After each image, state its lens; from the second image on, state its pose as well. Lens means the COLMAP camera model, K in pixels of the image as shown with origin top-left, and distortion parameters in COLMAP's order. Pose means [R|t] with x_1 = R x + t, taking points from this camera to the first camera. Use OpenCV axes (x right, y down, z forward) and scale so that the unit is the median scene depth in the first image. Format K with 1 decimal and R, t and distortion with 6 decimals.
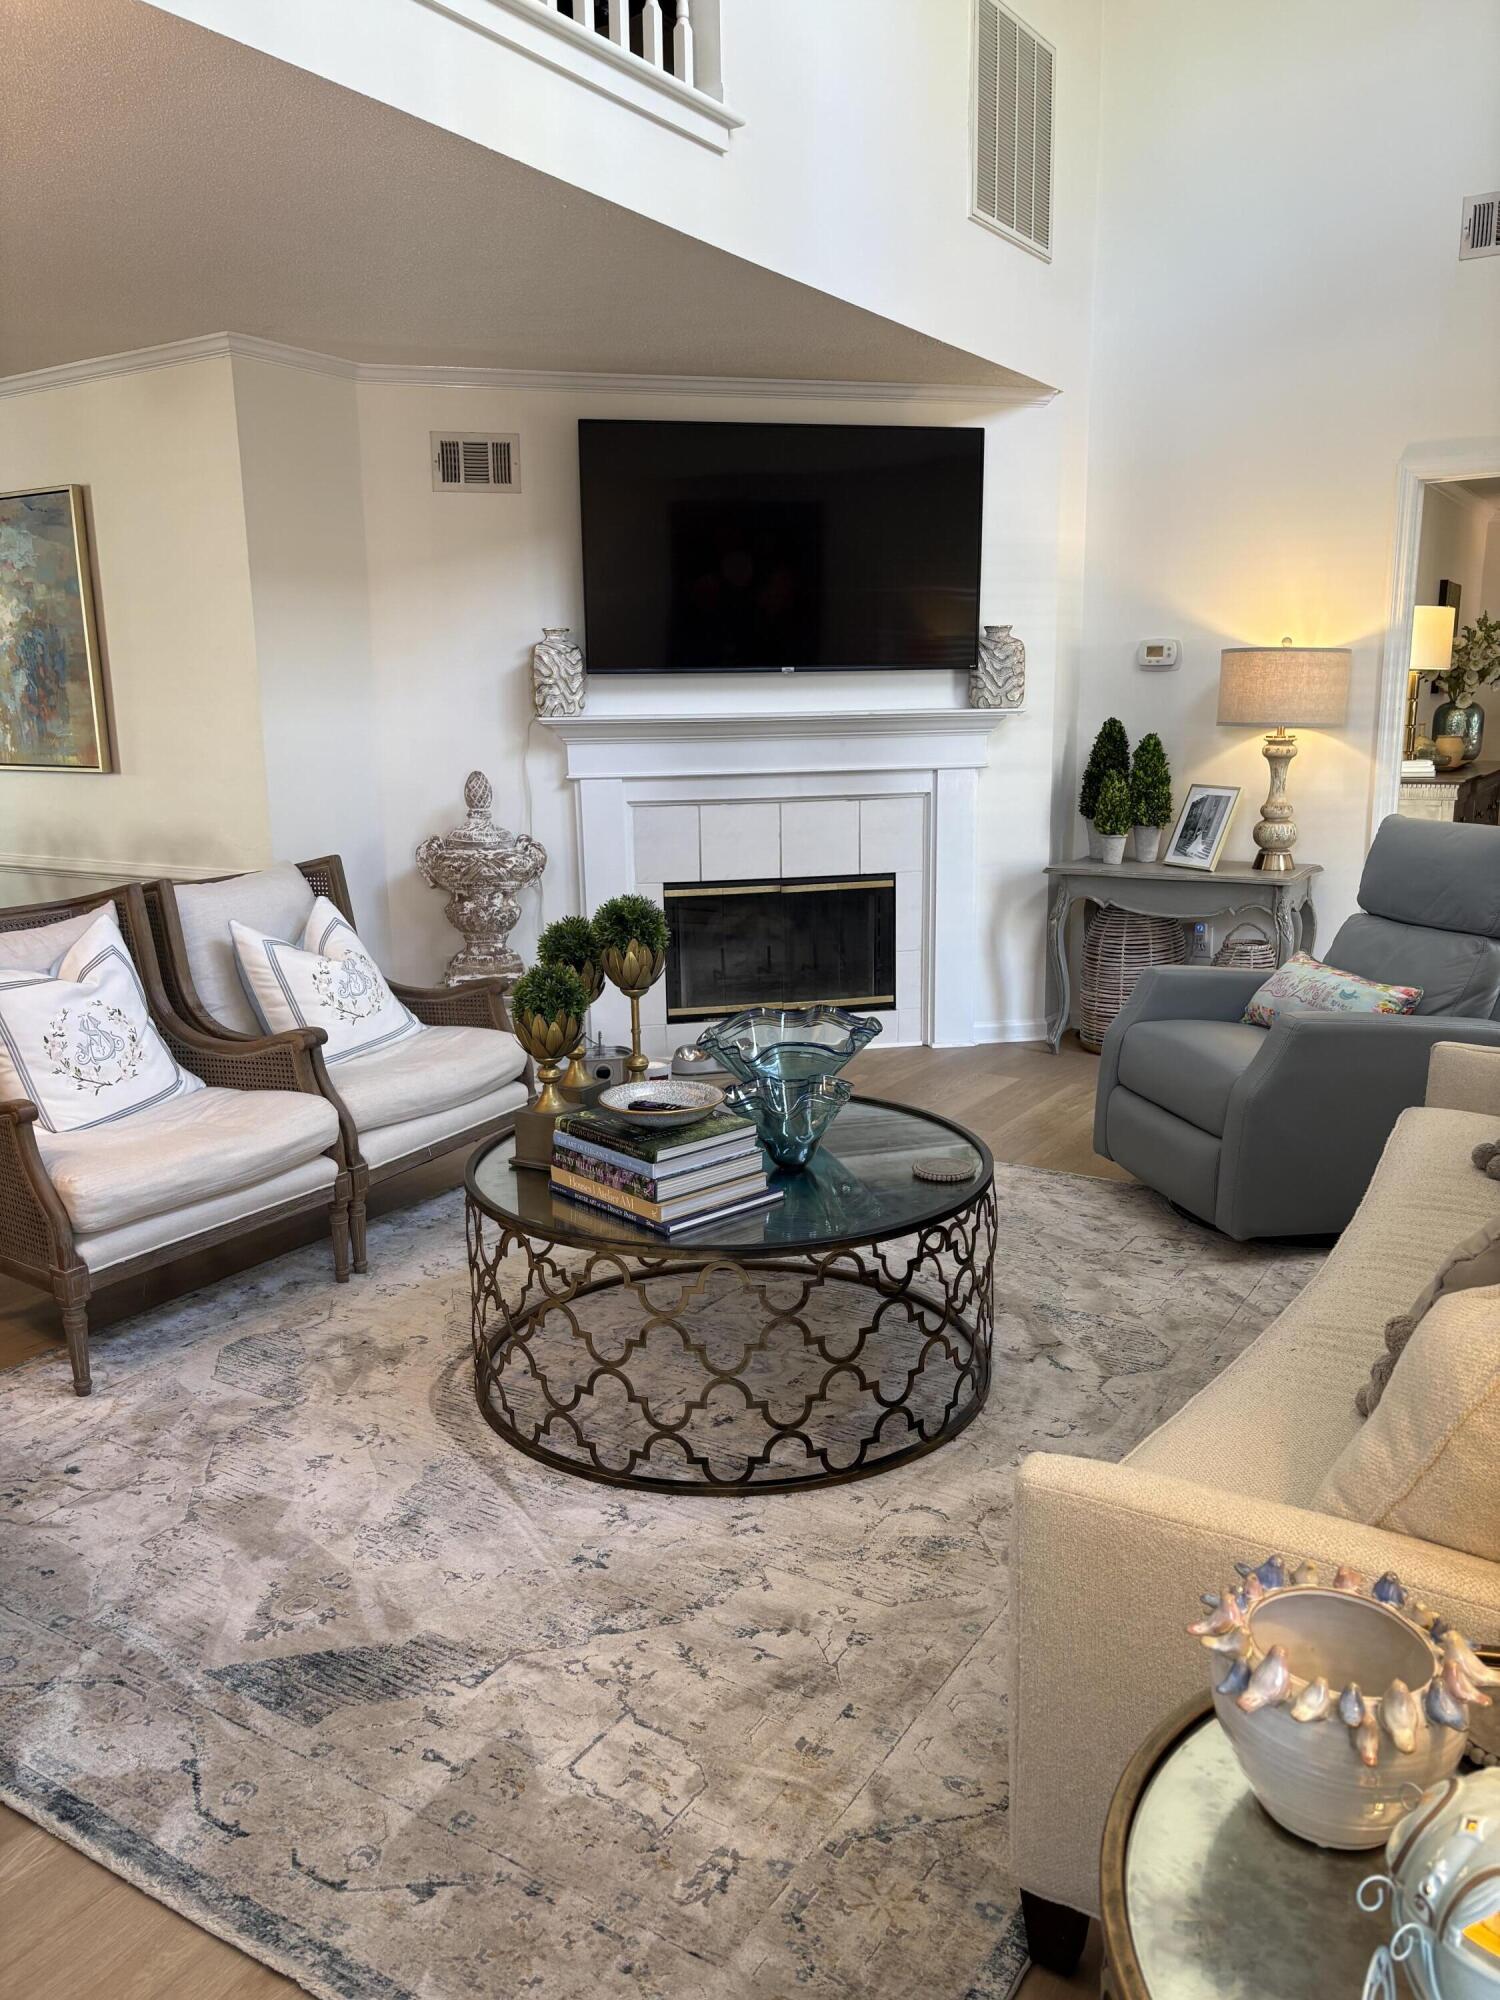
lens RADIAL K [[1526.8, 0, 748.7], [0, 1526.8, 1007.9], [0, 0, 1]] dist [0.020034, -0.008678]
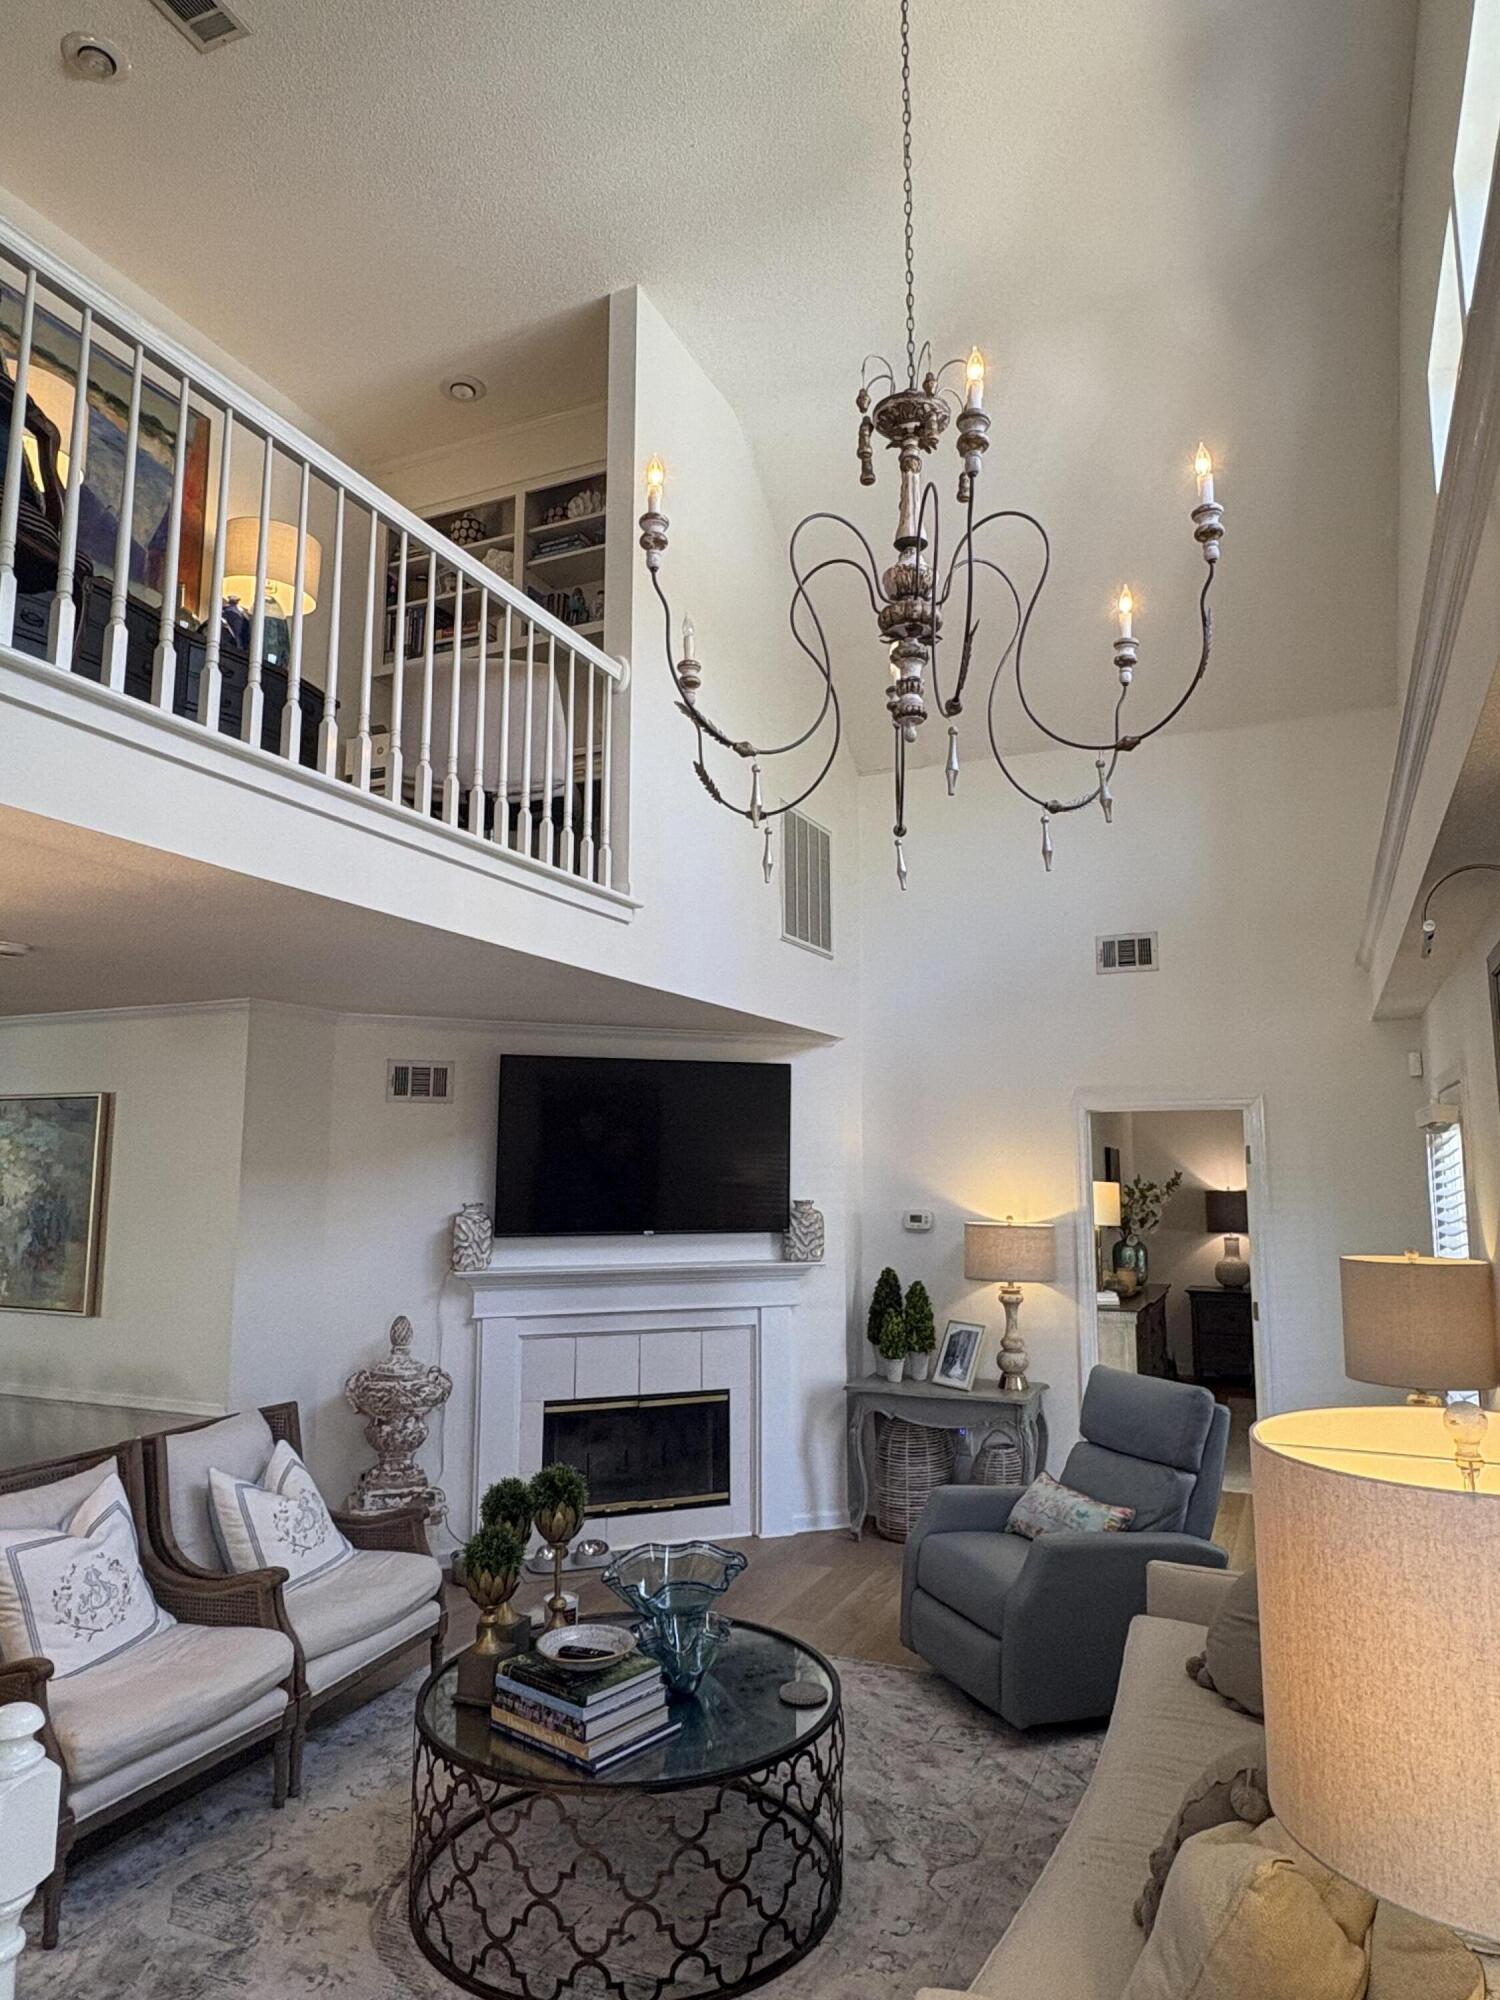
lens RADIAL K [[1250.3, 0, 760.1], [0, 1250.3, 998.5], [0, 0, 1]] dist [-0.004823, 0.002249]
pose [[0.989189, 0.033931, 0.142664, -0.057437], [0.016390, 0.941185, -0.337494, -0.067213], [-0.145725, 0.336183, 0.930454, -0.125523]]
